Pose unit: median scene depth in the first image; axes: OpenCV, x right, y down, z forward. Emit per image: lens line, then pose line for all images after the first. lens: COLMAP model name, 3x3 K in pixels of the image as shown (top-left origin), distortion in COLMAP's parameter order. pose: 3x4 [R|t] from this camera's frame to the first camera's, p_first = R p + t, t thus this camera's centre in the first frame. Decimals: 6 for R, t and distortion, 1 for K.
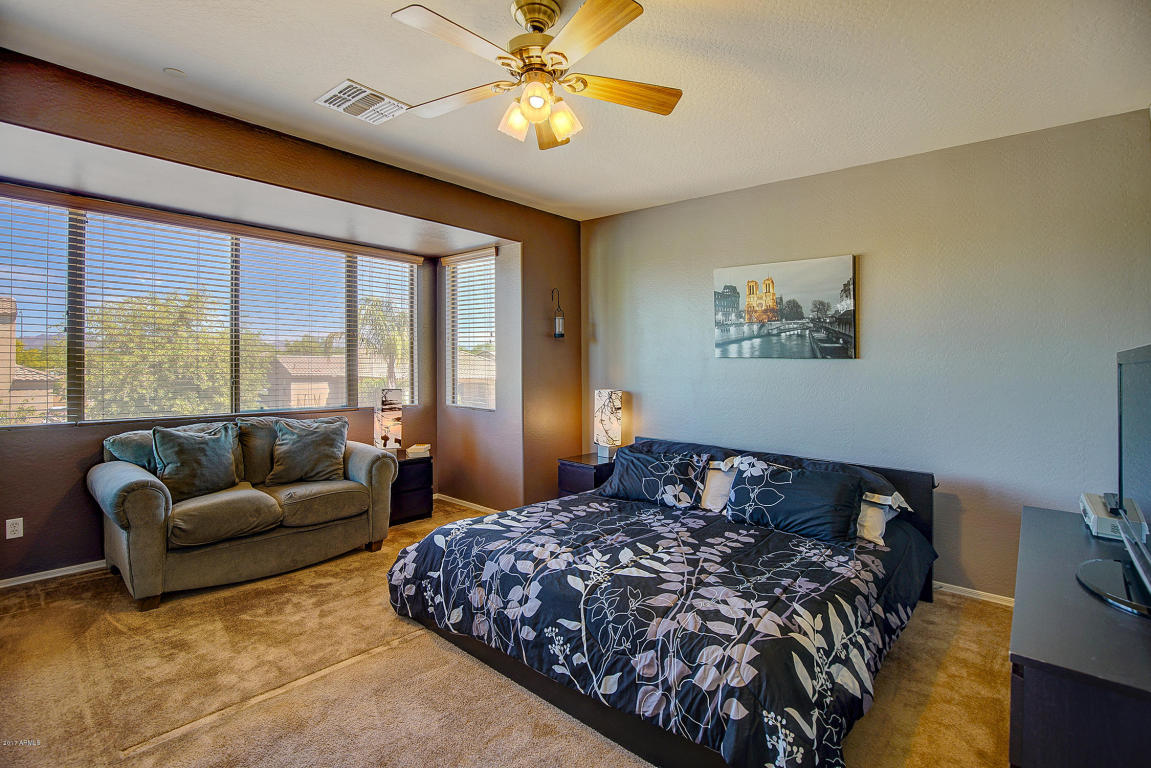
lens RADIAL K [[531.6, 0, 586.9], [0, 531.6, 360.1], [0, 0, 1]] dist [-0.018191, 0.003708]
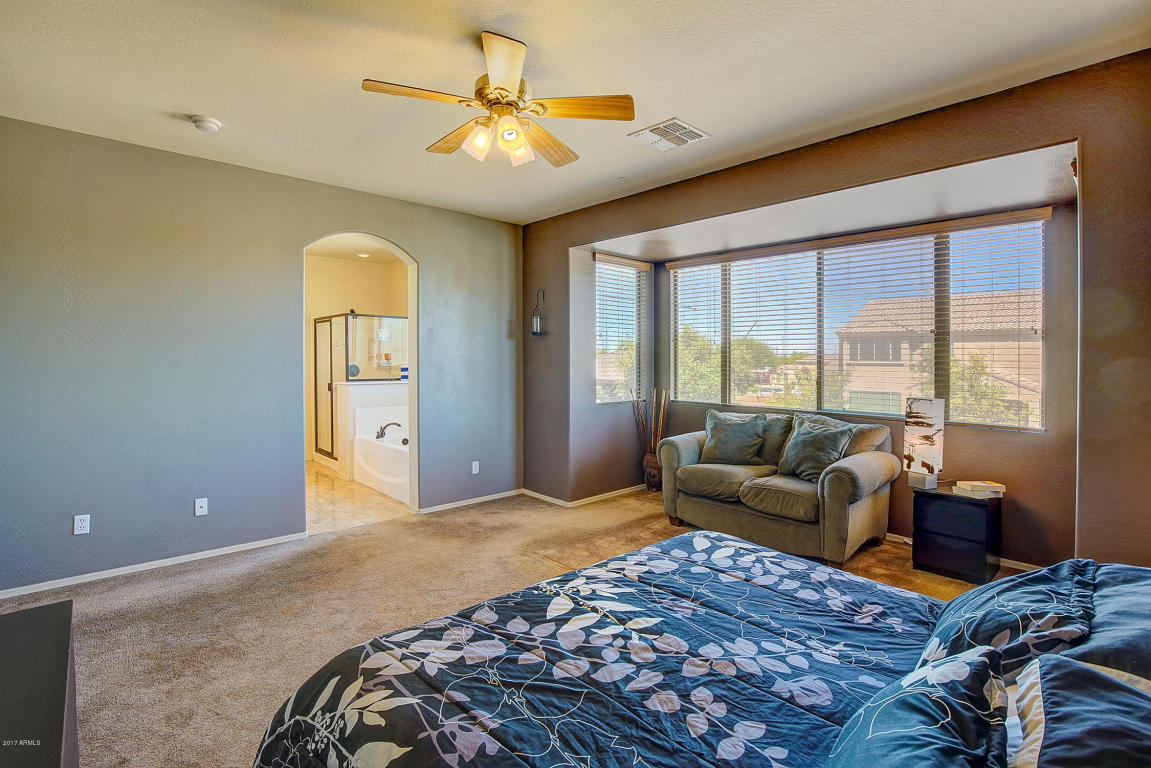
lens RADIAL K [[531.6, 0, 575.3], [0, 531.6, 394.0], [0, 0, 1]] dist [-0.018191, 0.003708]
pose [[-0.115683, 0.047326, -0.992158, 0.743883], [-0.002989, 0.998843, 0.047993, 0.020105], [0.993282, 0.008518, -0.115408, 0.922534]]
